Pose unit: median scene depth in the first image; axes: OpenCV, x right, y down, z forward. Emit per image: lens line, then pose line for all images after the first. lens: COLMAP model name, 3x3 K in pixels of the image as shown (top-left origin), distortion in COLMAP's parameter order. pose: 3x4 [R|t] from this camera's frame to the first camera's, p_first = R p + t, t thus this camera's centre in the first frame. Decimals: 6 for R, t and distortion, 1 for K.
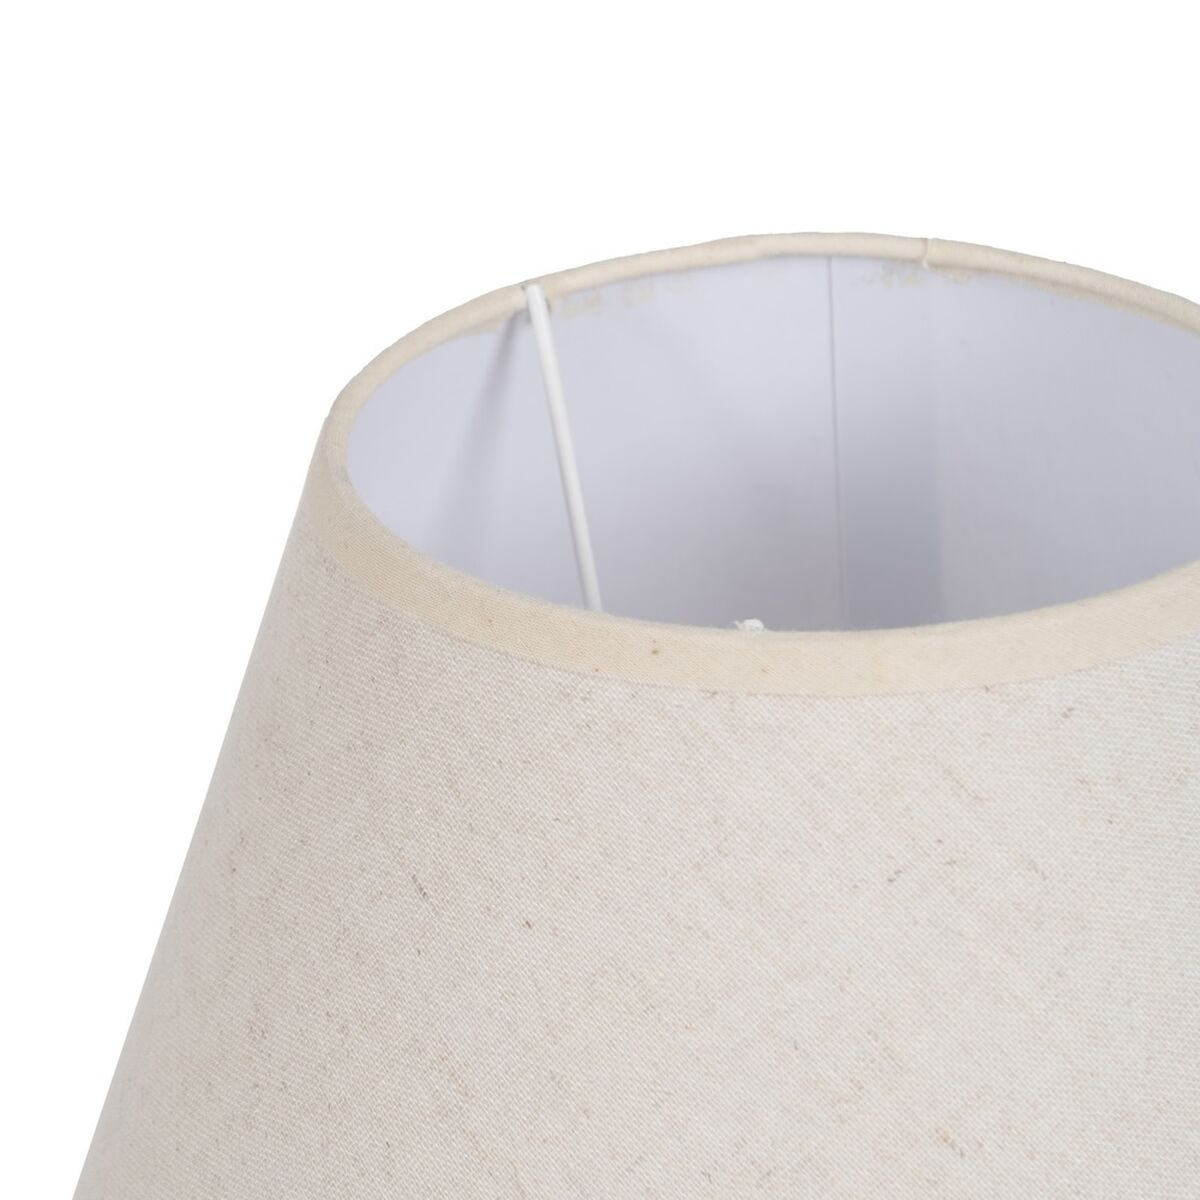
lens RADIAL K [[4938.5, 0, 604.6], [0, 4938.5, 600.2], [0, 0, 1]] dist [0.643840, 0.000000]
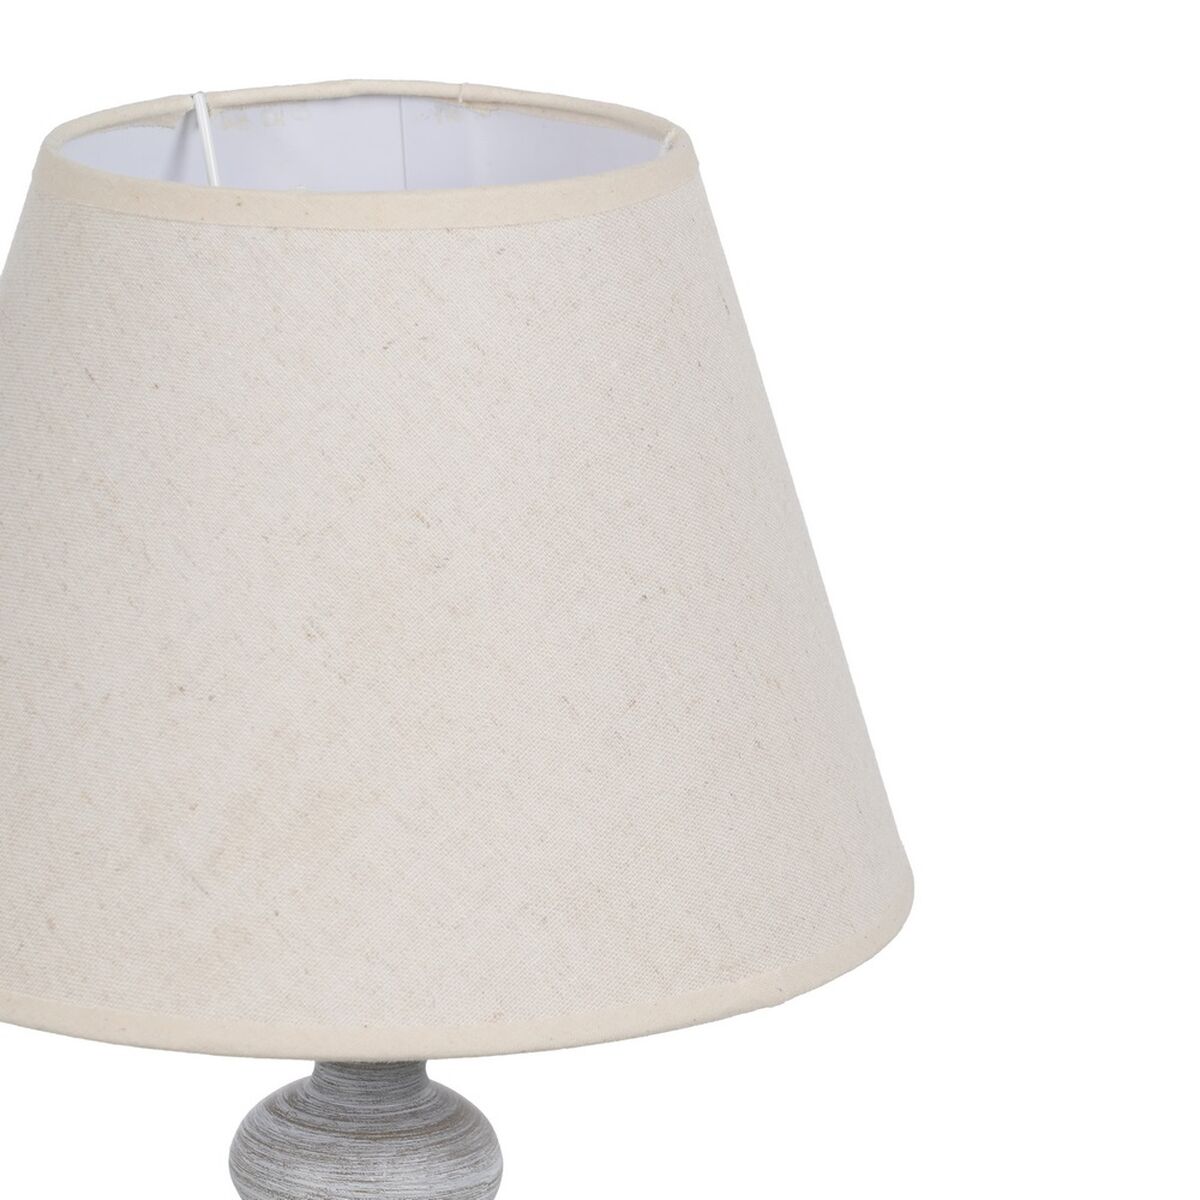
lens RADIAL K [[4938.5, 0, 598.5], [0, 4938.5, 601.9], [0, 0, 1]] dist [0.643840, 0.000000]
pose [[0.999831, 0.015206, -0.010283, 0.140336], [-0.017205, 0.971556, -0.236185, 0.496605], [0.006399, 0.236323, 0.971654, -0.501889]]
